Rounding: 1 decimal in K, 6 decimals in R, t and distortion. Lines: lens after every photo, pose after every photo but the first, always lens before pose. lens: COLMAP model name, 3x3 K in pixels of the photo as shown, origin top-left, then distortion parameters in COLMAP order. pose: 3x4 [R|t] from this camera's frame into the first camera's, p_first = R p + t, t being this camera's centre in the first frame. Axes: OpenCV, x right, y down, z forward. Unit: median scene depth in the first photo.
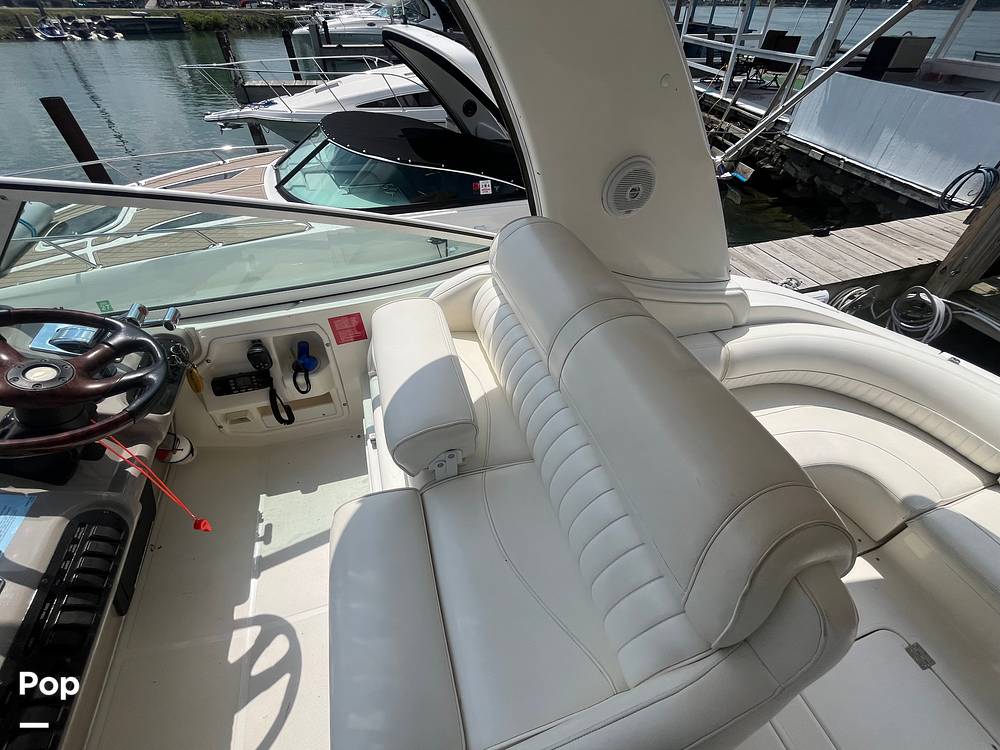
lens RADIAL K [[410.0, 0, 499.0], [0, 410.0, 379.3], [0, 0, 1]] dist [-0.005594, 0.000738]
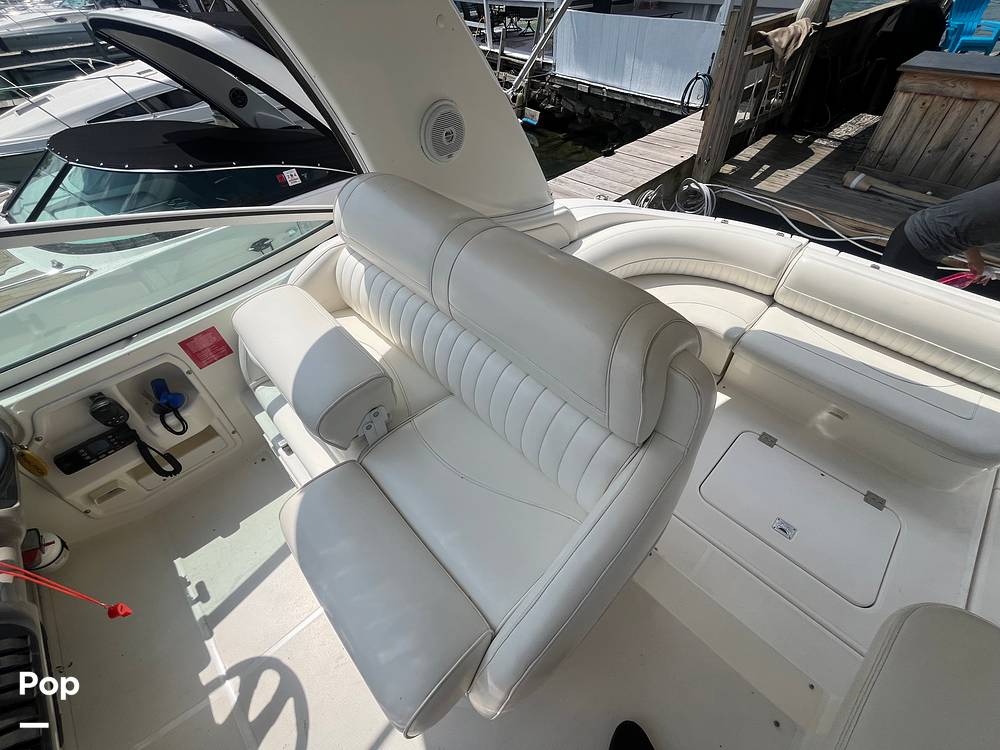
lens RADIAL K [[410.0, 0, 500.6], [0, 410.0, 379.0], [0, 0, 1]] dist [-0.005594, 0.000738]
pose [[0.896894, -0.351199, 0.268776, -0.039741], [0.338070, 0.936285, 0.095280, 0.055030], [-0.285114, 0.005409, 0.958478, -0.034738]]
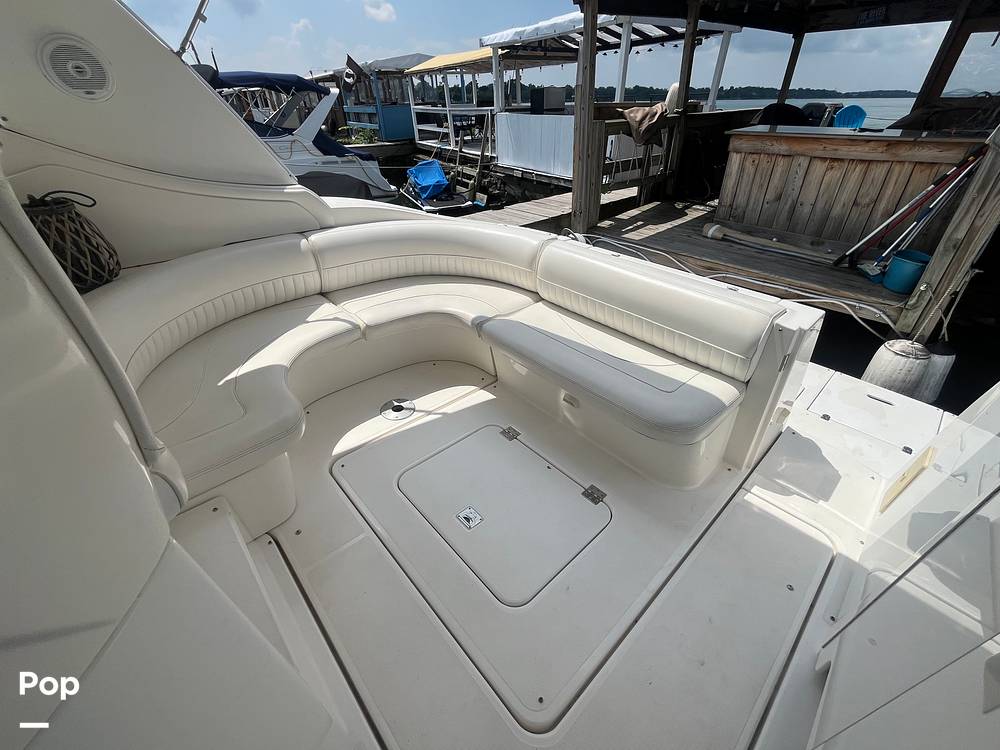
lens RADIAL K [[410.0, 0, 500.6], [0, 410.0, 374.8], [0, 0, 1]] dist [-0.005594, 0.000738]
pose [[0.908445, -0.253393, 0.332444, 0.566470], [0.303726, 0.946563, -0.108487, 0.550297], [-0.287189, 0.199527, 0.936863, -0.133008]]
